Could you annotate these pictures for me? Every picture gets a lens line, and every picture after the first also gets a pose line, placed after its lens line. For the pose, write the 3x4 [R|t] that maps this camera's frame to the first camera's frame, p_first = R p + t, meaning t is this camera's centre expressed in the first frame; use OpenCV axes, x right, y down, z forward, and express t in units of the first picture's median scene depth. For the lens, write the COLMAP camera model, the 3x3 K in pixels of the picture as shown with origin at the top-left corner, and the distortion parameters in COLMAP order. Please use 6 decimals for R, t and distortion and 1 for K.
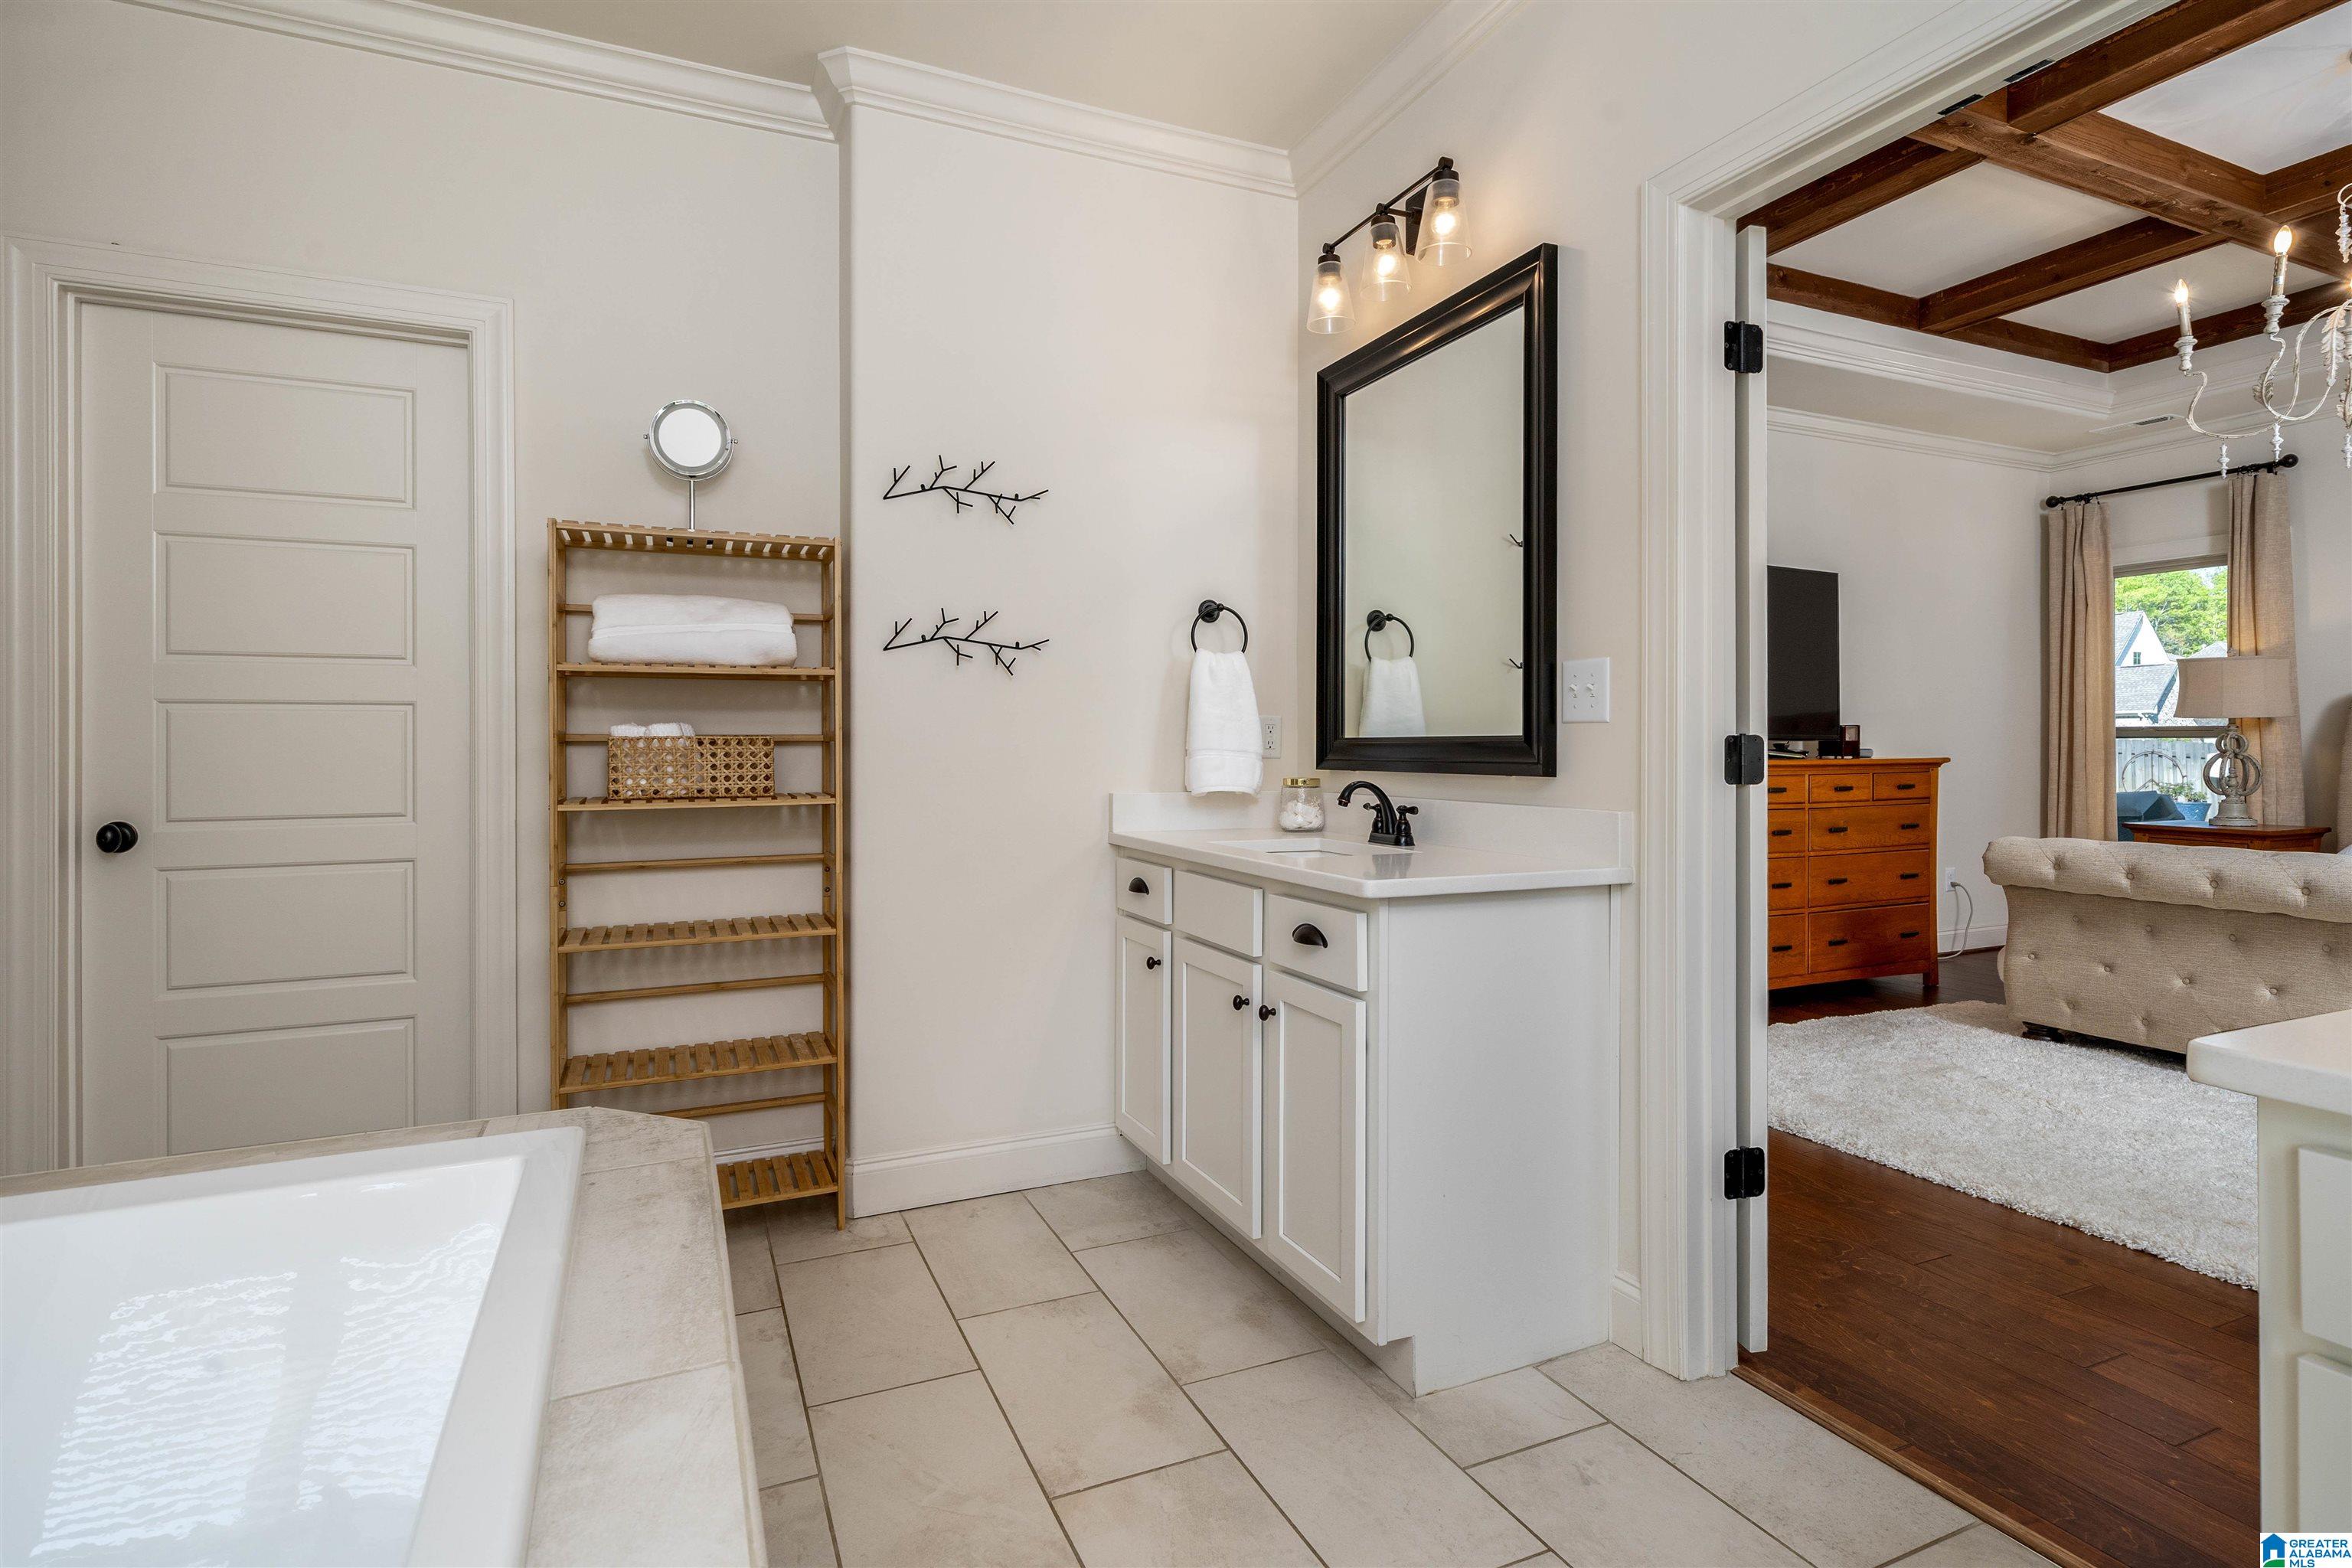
lens RADIAL K [[1138.5, 0, 1176.0], [0, 1138.5, 784.0], [0, 0, 1]] dist [-0.000638, -0.000079]
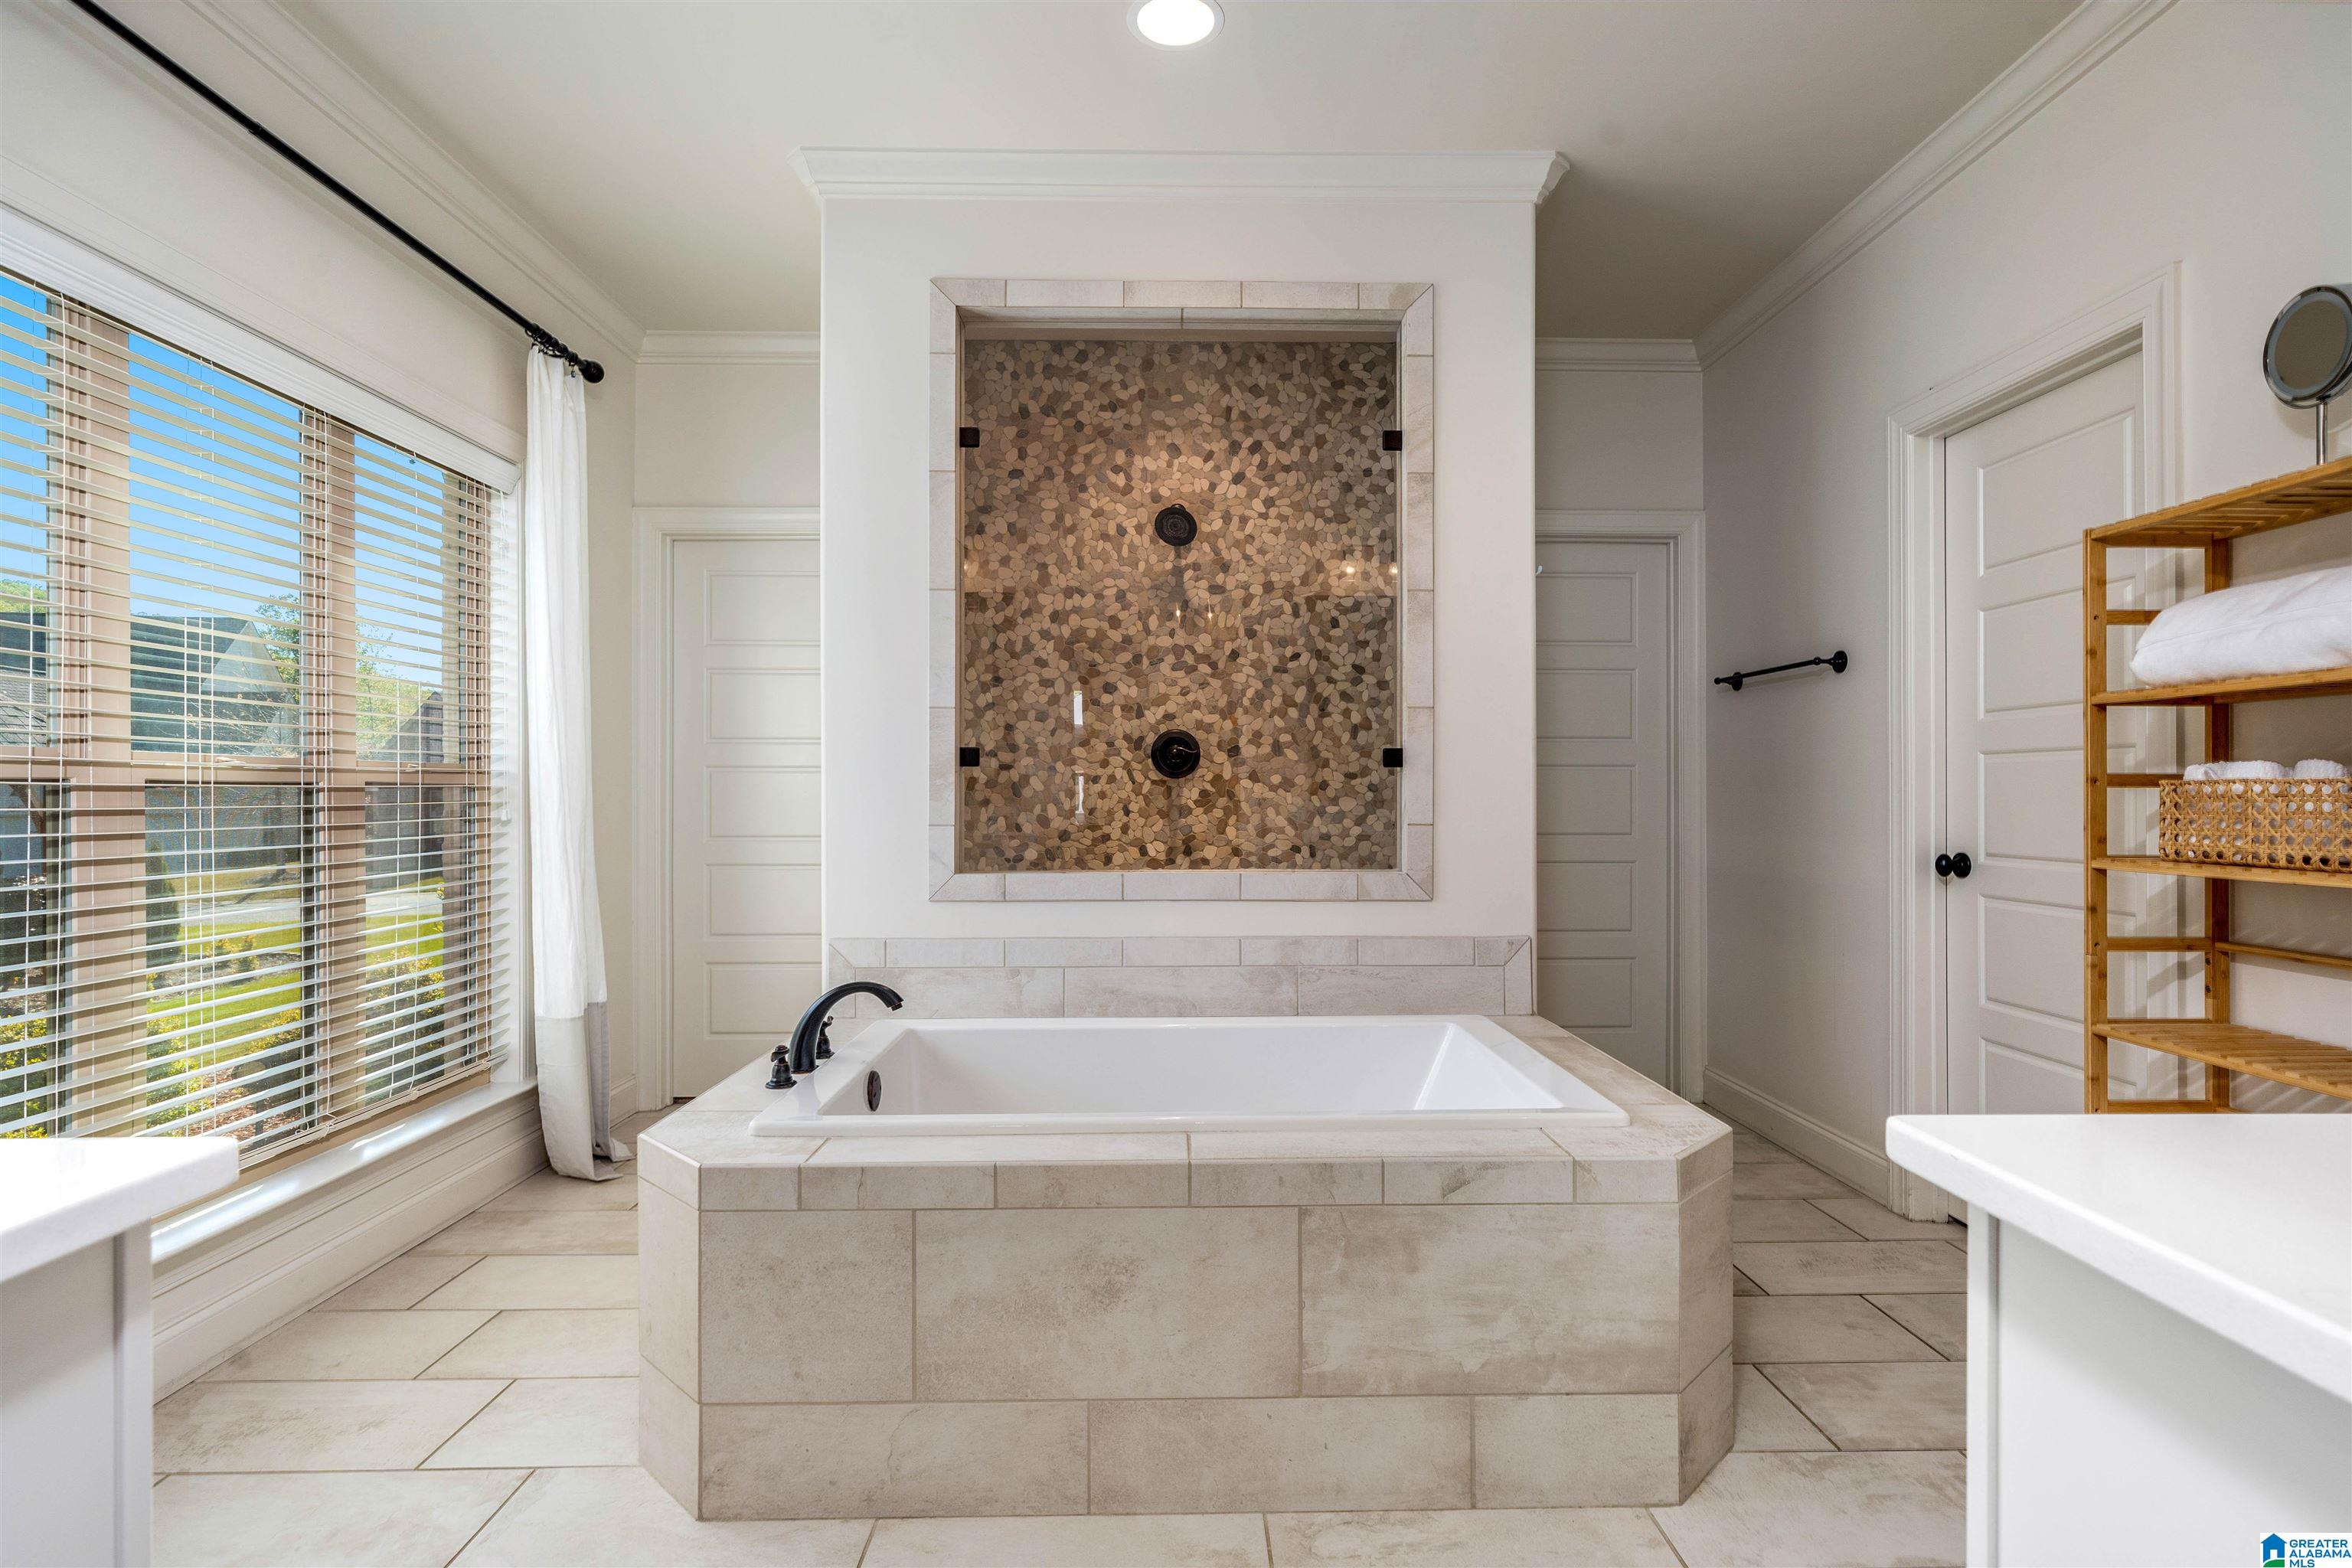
lens RADIAL K [[1138.5, 0, 1176.0], [0, 1138.5, 784.0], [0, 0, 1]] dist [-0.000638, -0.000079]
pose [[-0.392156, -0.001076, -0.919898, 0.485058], [-0.026635, 0.999593, 0.010185, -0.027943], [0.919513, 0.028495, -0.392025, 0.657389]]
